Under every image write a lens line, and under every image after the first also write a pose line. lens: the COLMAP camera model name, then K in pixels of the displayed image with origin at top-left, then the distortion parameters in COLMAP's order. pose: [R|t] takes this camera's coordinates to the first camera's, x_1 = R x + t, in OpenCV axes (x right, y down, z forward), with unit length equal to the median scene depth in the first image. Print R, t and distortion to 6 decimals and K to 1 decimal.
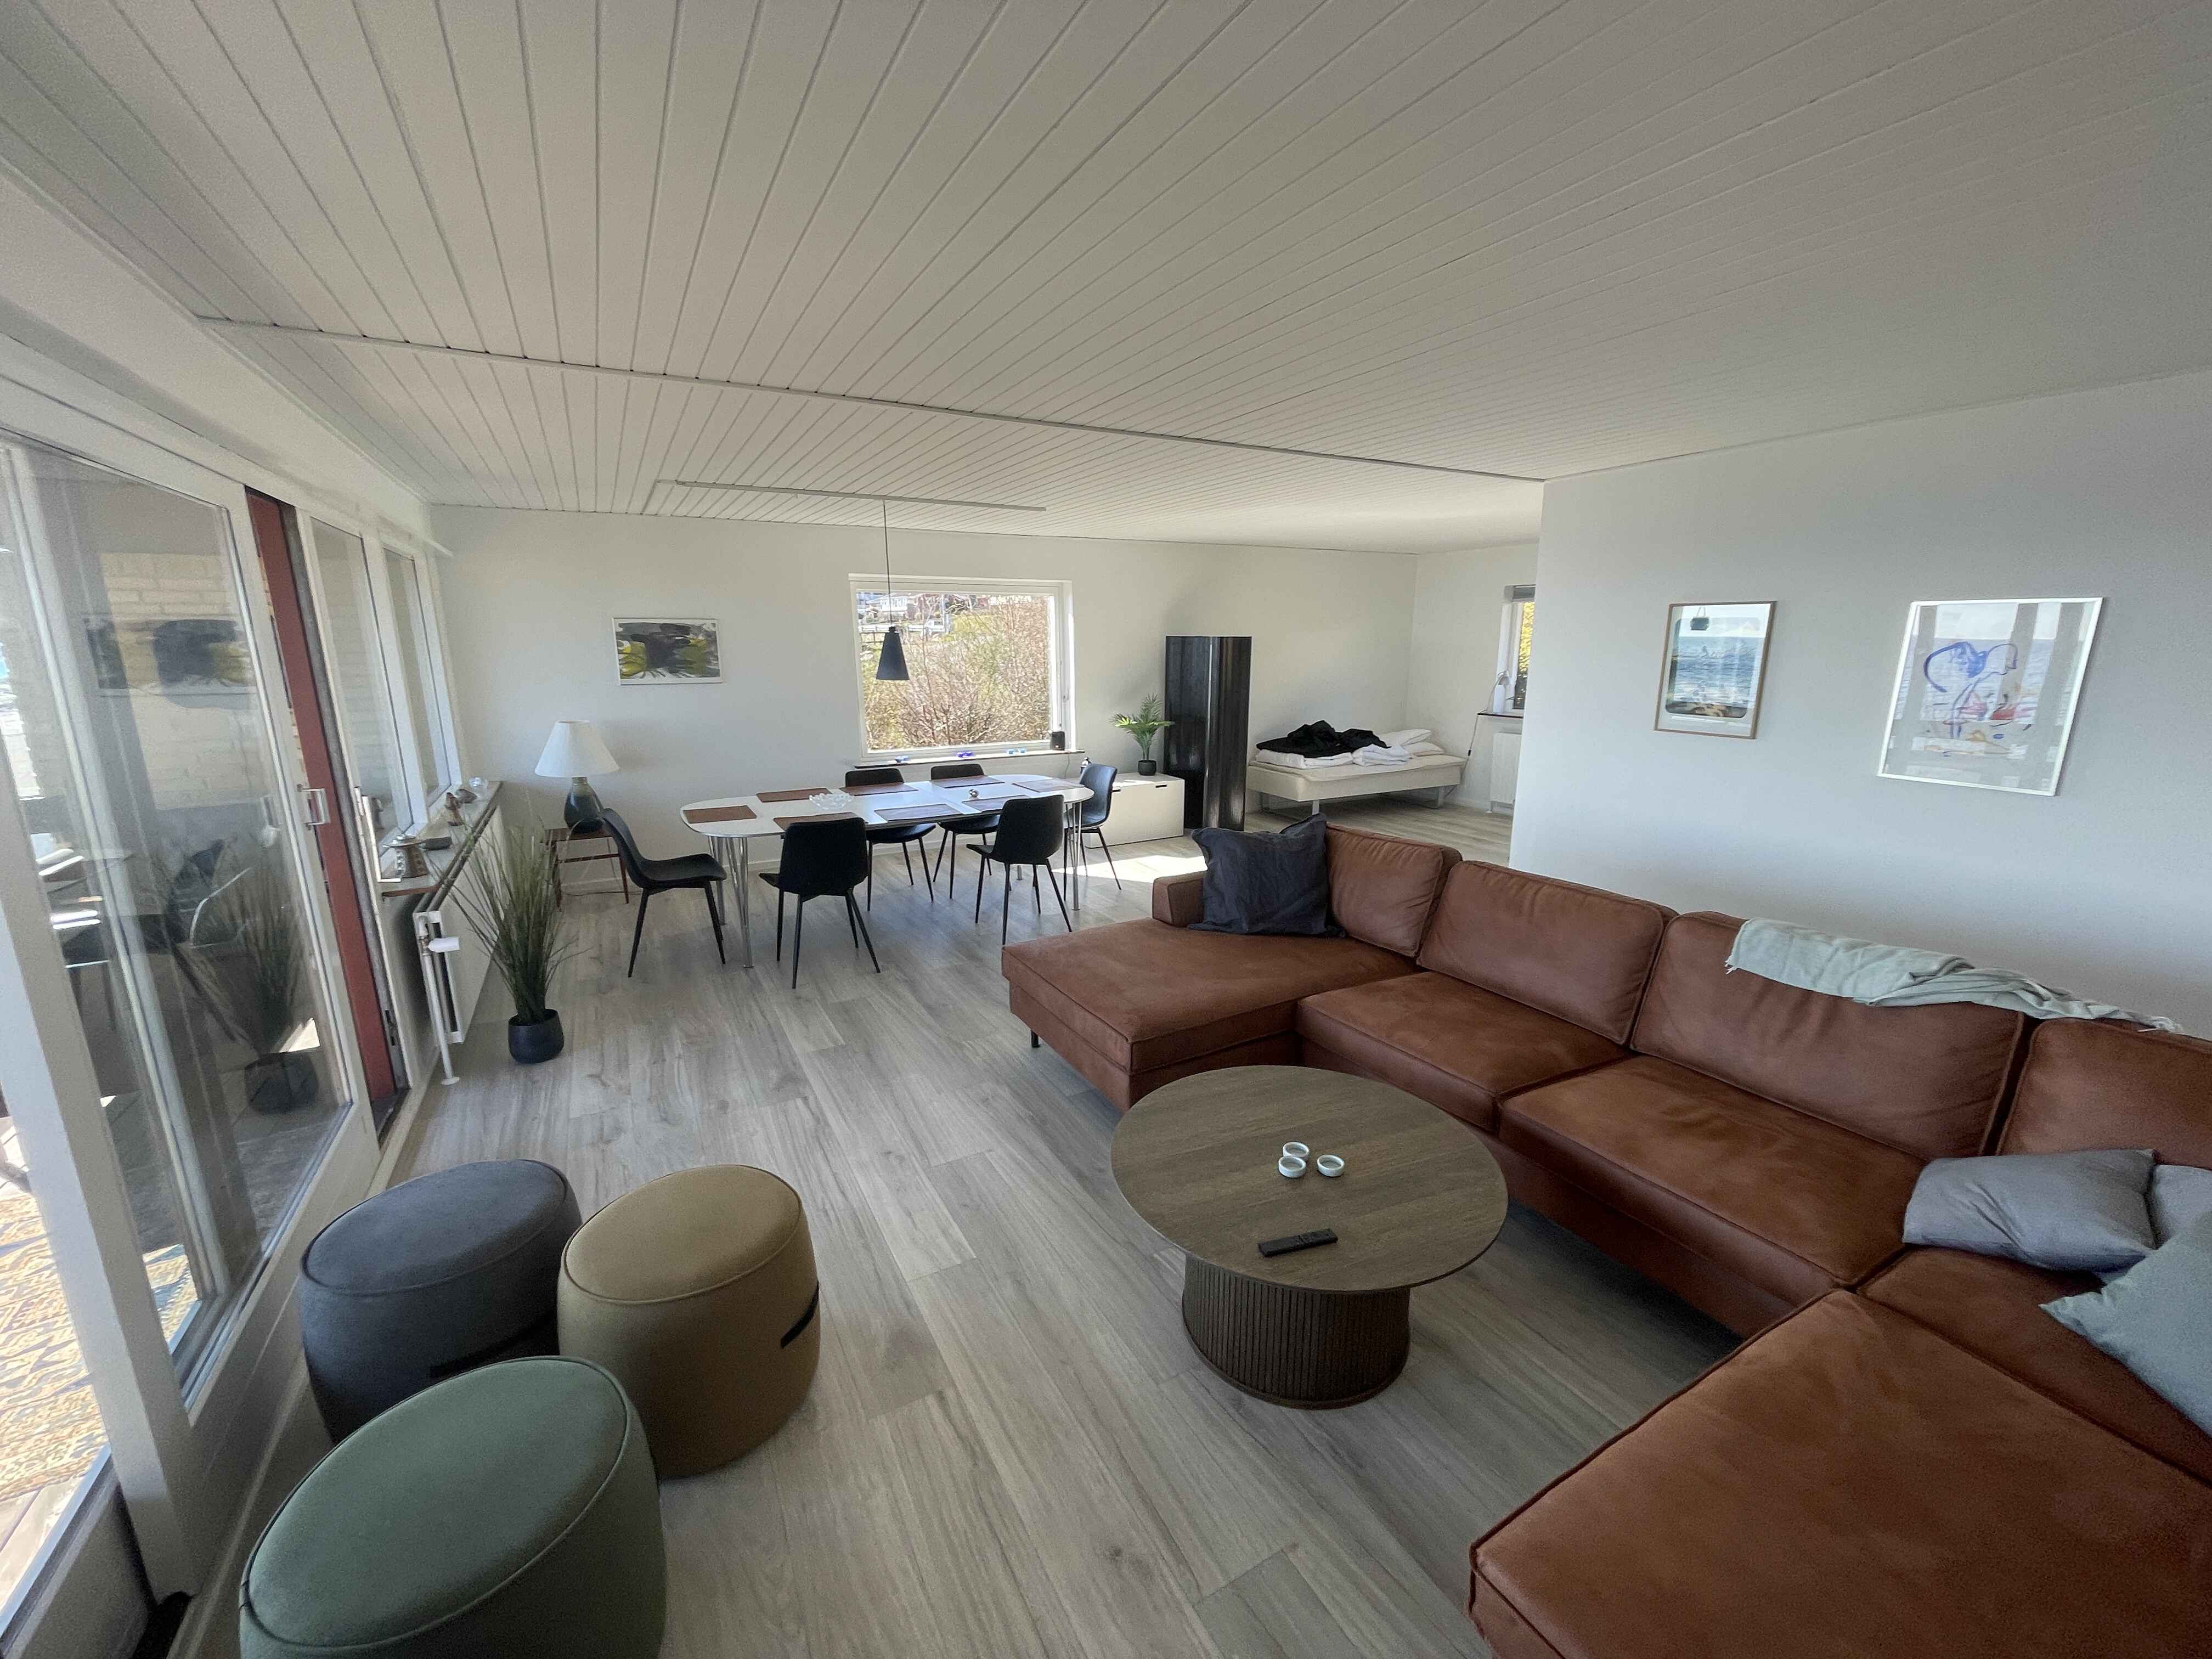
lens RADIAL K [[893.9, 0, 1106.4], [0, 893.9, 833.8], [0, 0, 1]] dist [0.000509, -0.000653]
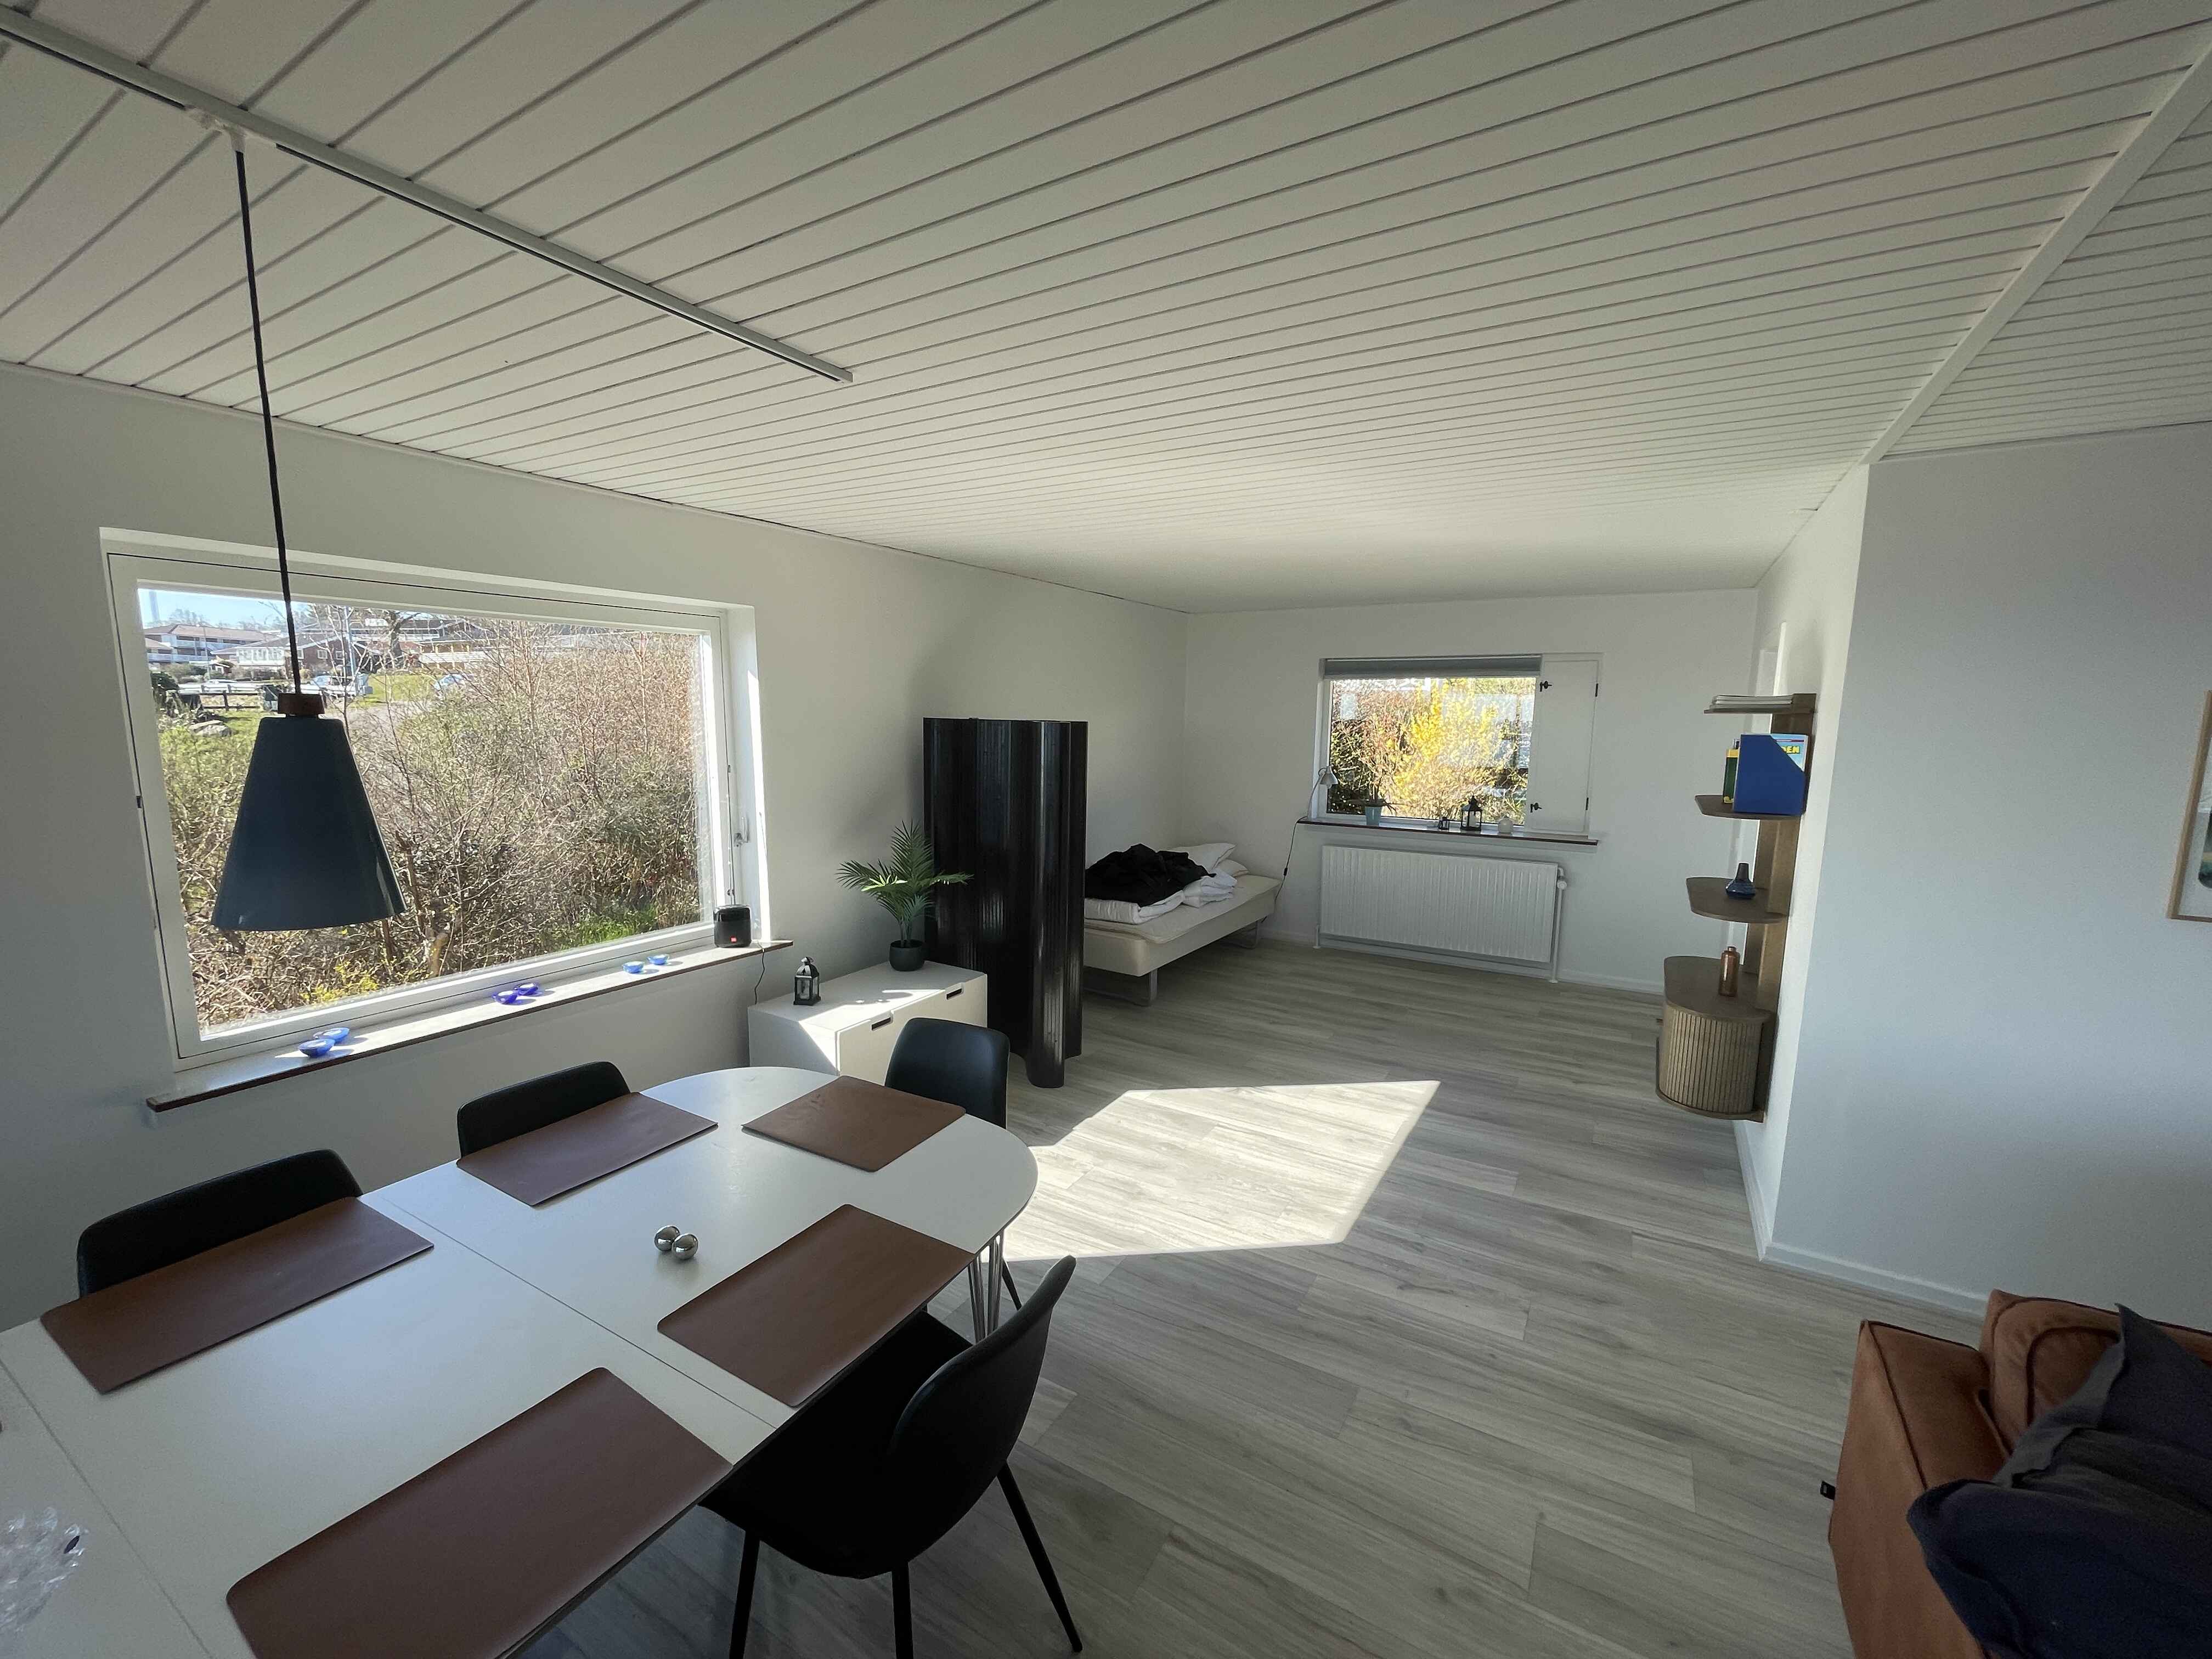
lens RADIAL K [[893.9, 0, 1113.9], [0, 893.9, 837.9], [0, 0, 1]] dist [0.000509, -0.000653]
pose [[0.864095, -0.055190, 0.500295, -0.116958], [0.092457, 0.994461, -0.049985, -0.108504], [-0.494765, 0.089447, 0.864411, 0.467811]]
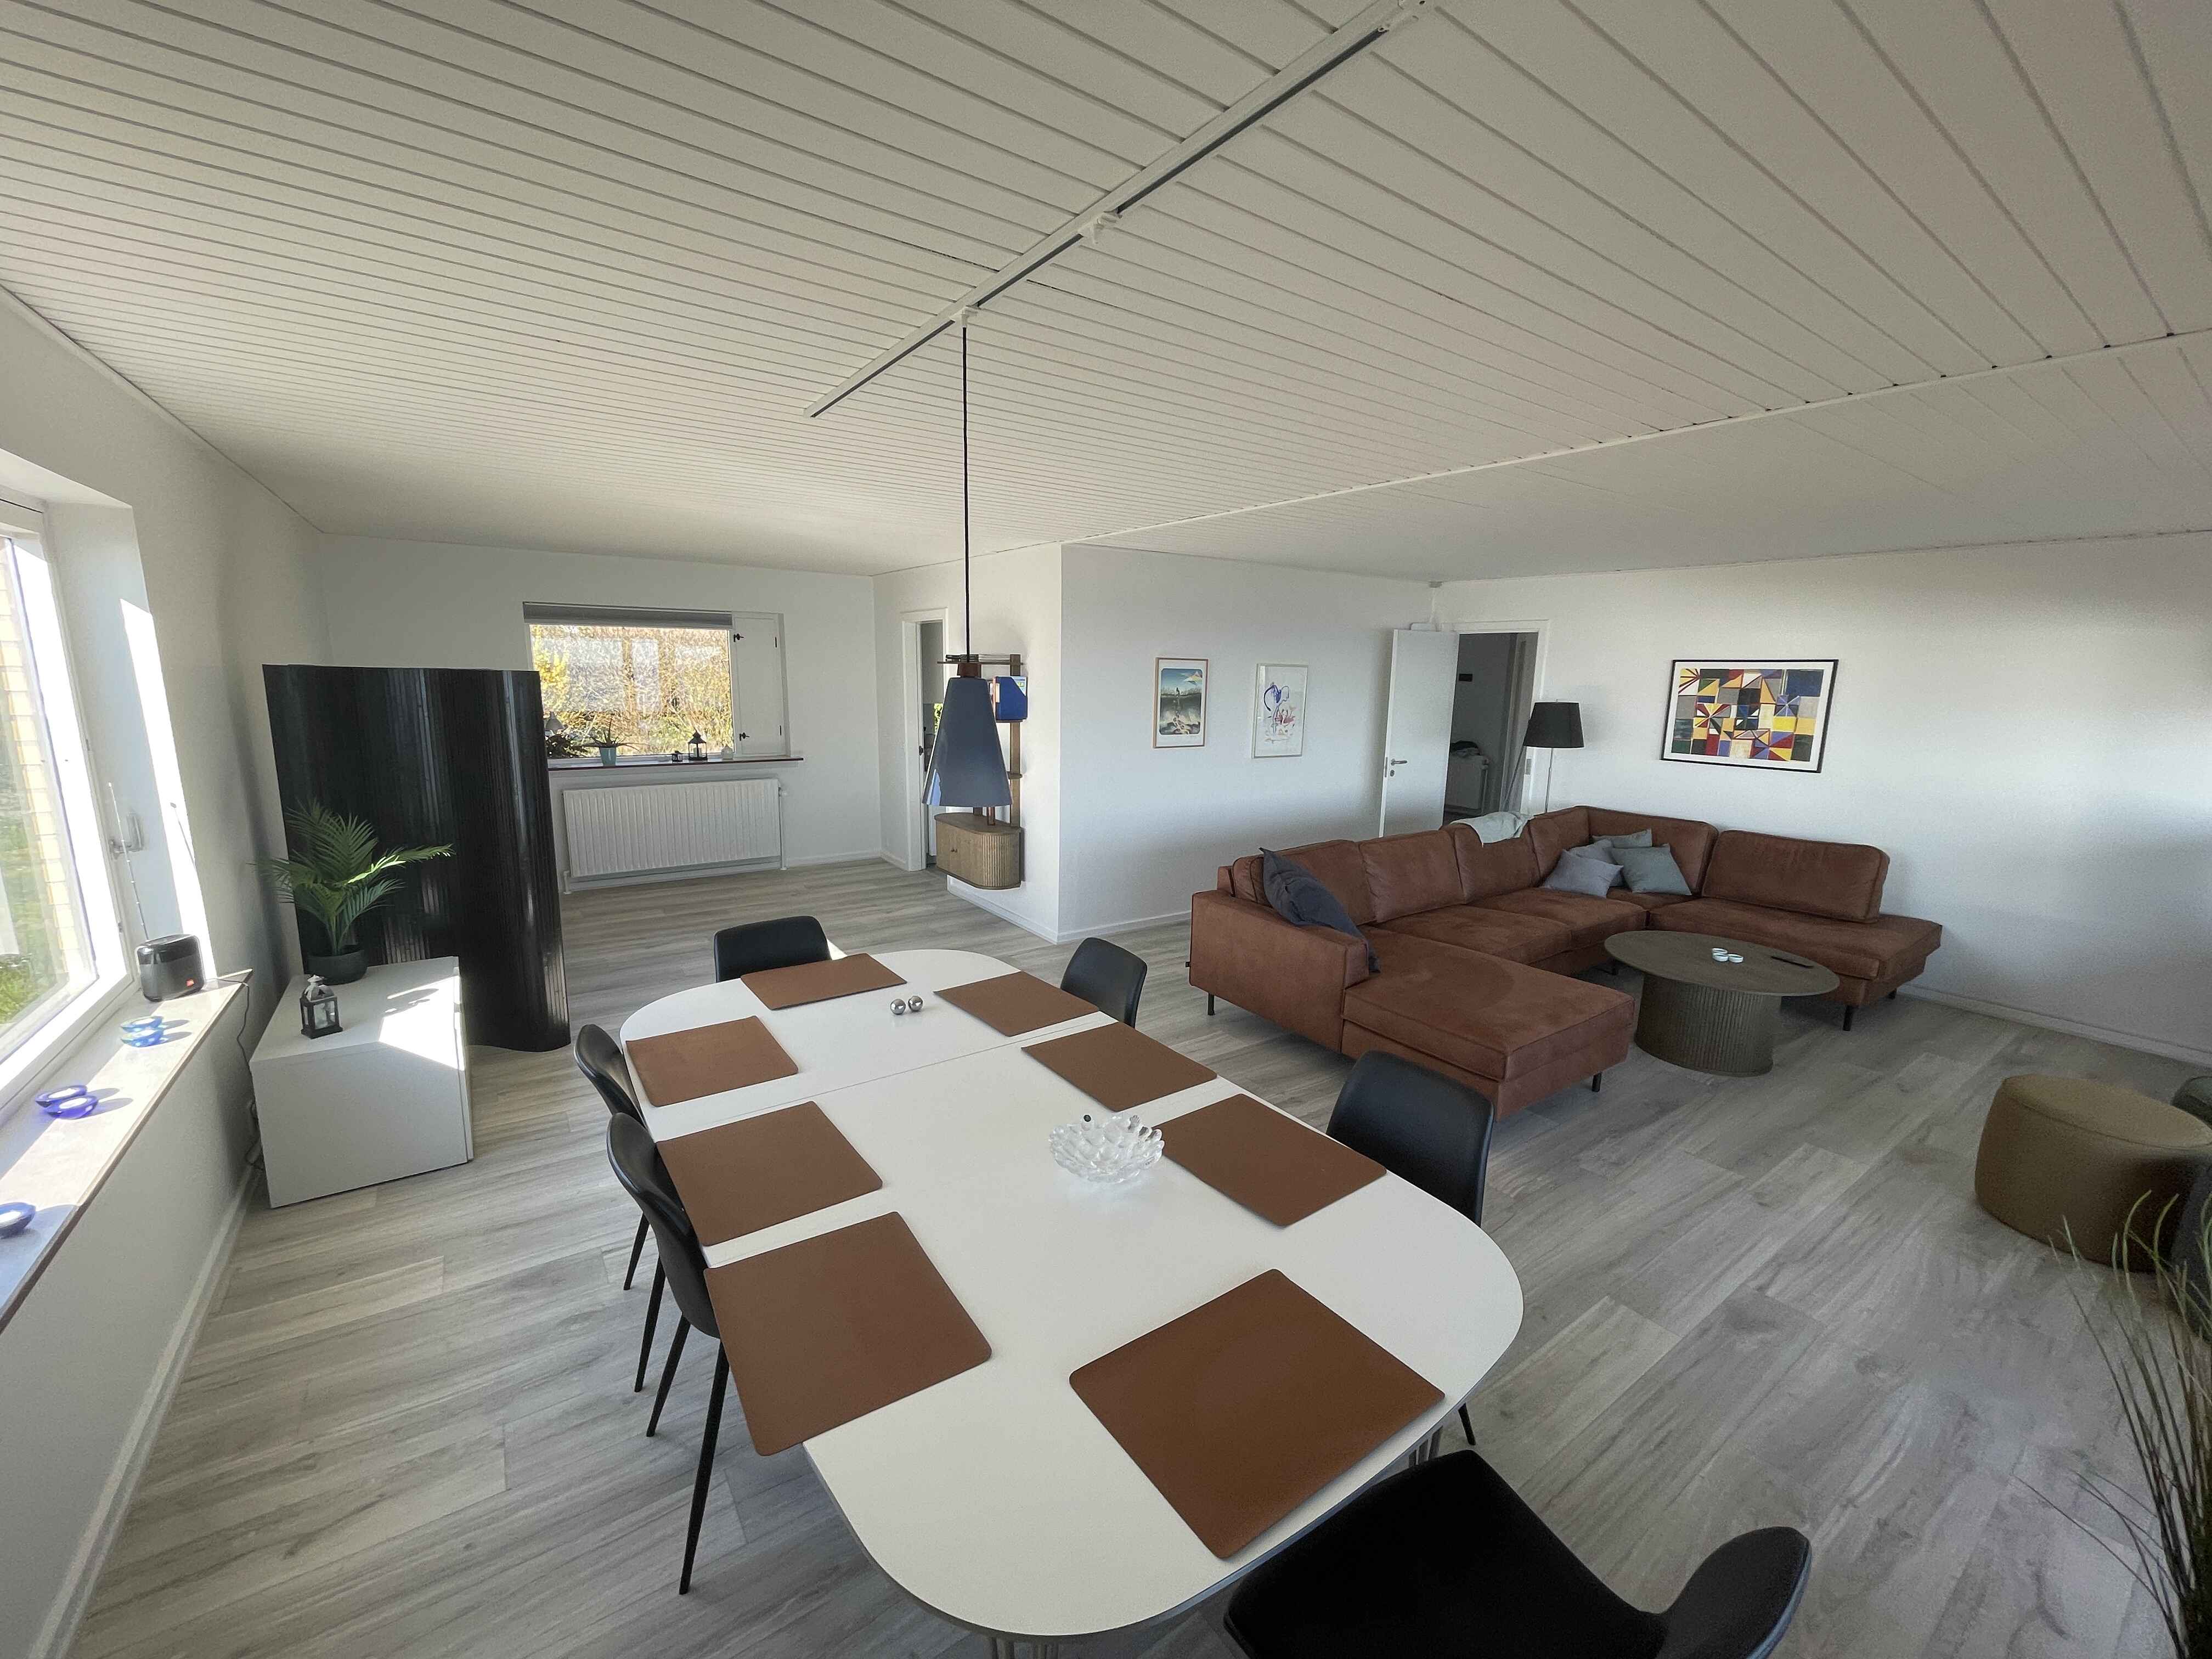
lens RADIAL K [[893.9, 0, 1117.4], [0, 893.9, 828.4], [0, 0, 1]] dist [0.000509, -0.000653]
pose [[-0.110683, -0.170846, 0.979061, -0.417920], [0.195584, 0.962106, 0.189998, -0.148990], [-0.974421, 0.212518, -0.073074, 0.655665]]
